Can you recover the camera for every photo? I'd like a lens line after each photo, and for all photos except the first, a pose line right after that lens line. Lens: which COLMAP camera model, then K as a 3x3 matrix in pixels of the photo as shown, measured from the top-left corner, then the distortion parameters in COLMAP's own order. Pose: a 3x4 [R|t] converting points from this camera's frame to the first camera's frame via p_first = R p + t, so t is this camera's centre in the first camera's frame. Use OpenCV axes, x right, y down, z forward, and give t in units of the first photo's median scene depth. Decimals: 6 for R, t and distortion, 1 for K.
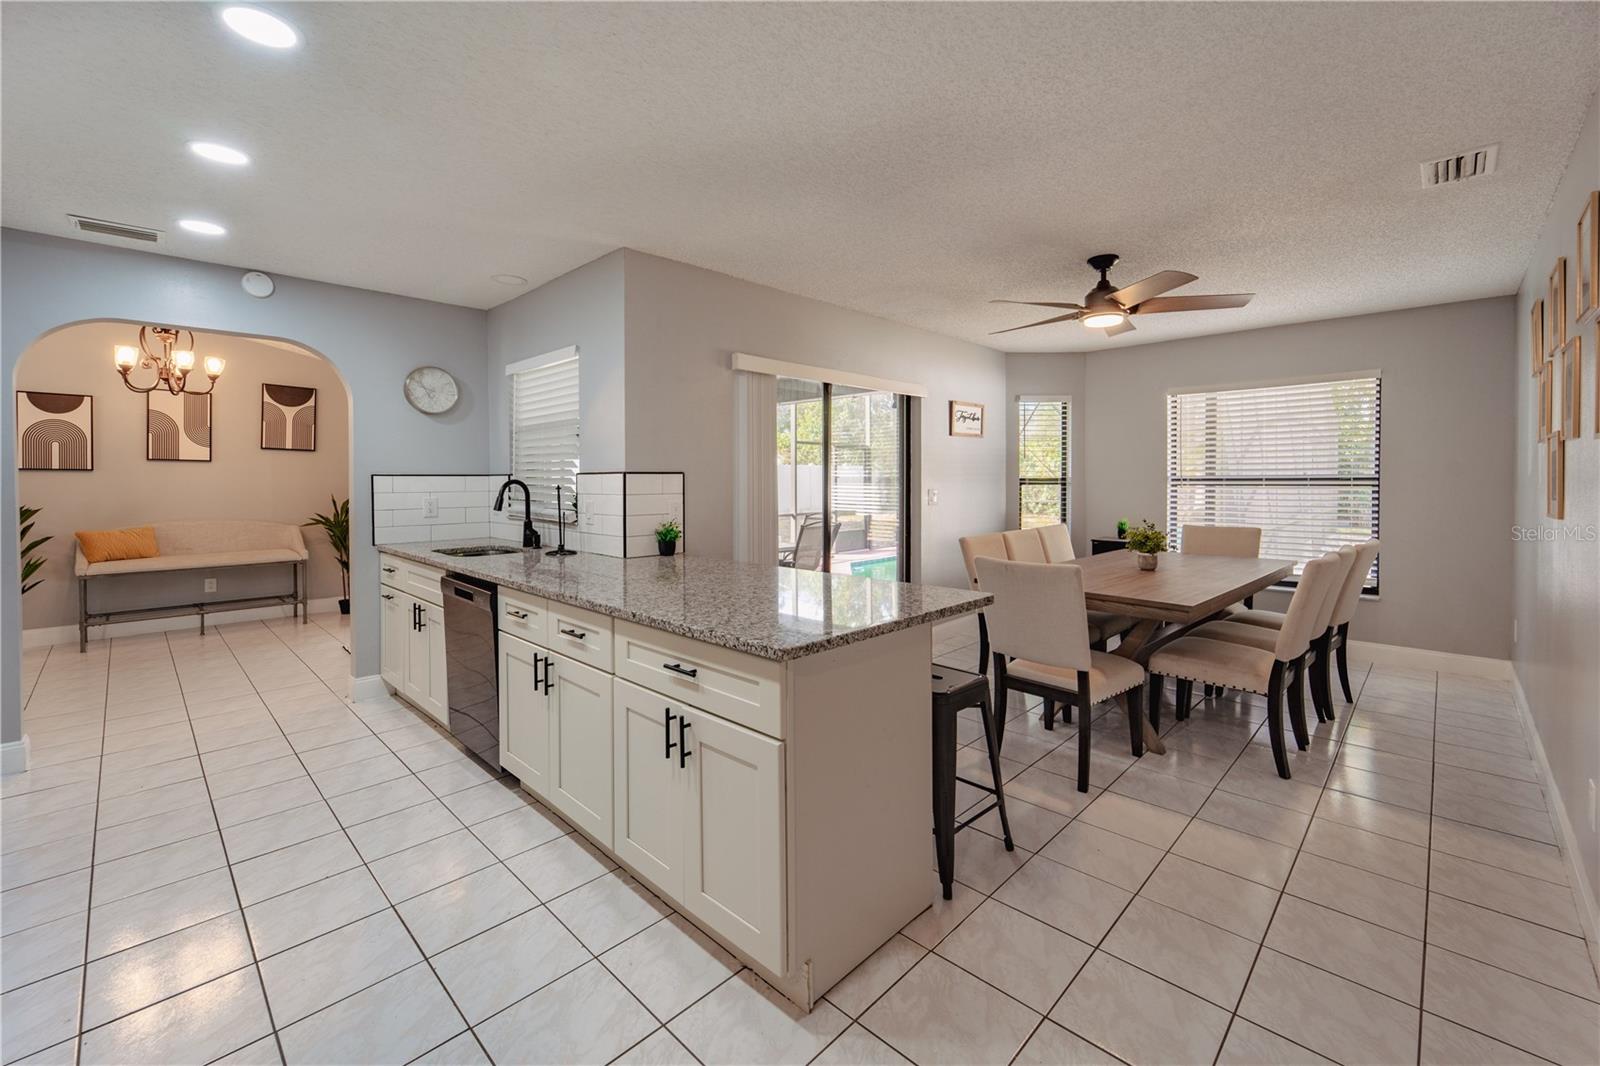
lens RADIAL K [[652.1, 0, 800.0], [0, 652.1, 493.1], [0, 0, 1]] dist [-0.000334, -0.000796]
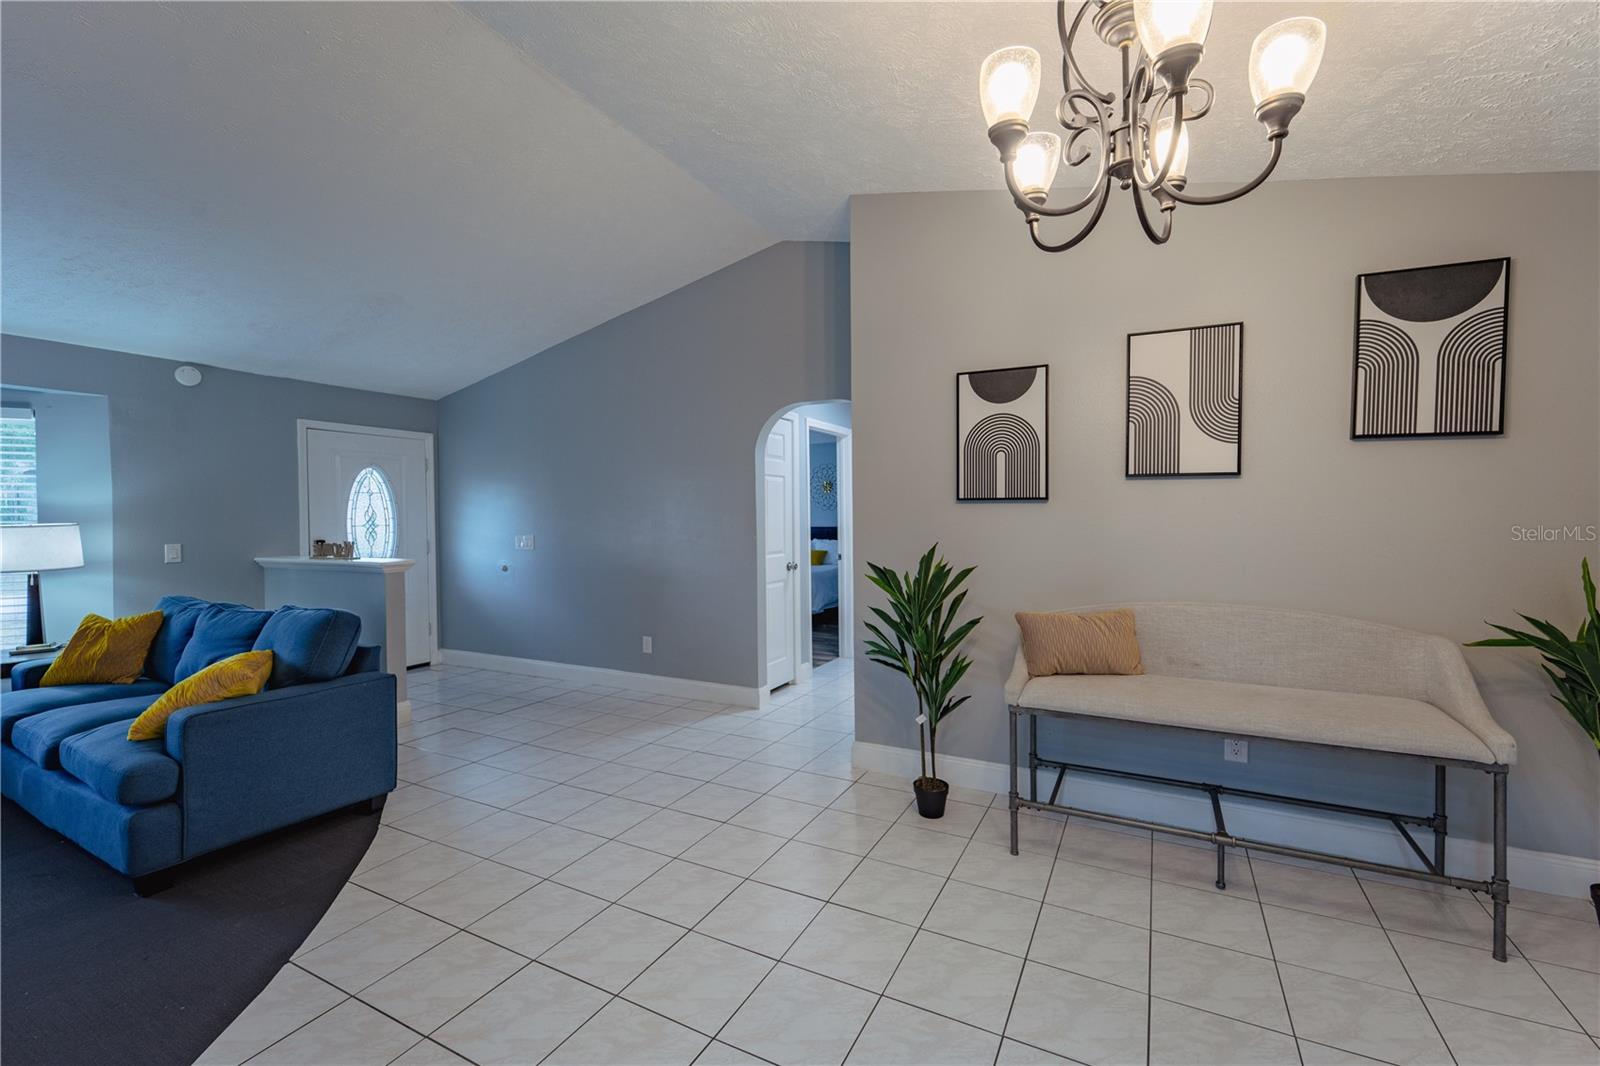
lens RADIAL K [[652.1, 0, 786.3], [0, 652.1, 519.2], [0, 0, 1]] dist [-0.000334, -0.000796]
pose [[0.265726, 0.002466, -0.964046, -0.768686], [-0.015328, 0.999881, -0.001667, -0.017081], [0.963927, 0.015220, 0.265732, 0.804781]]
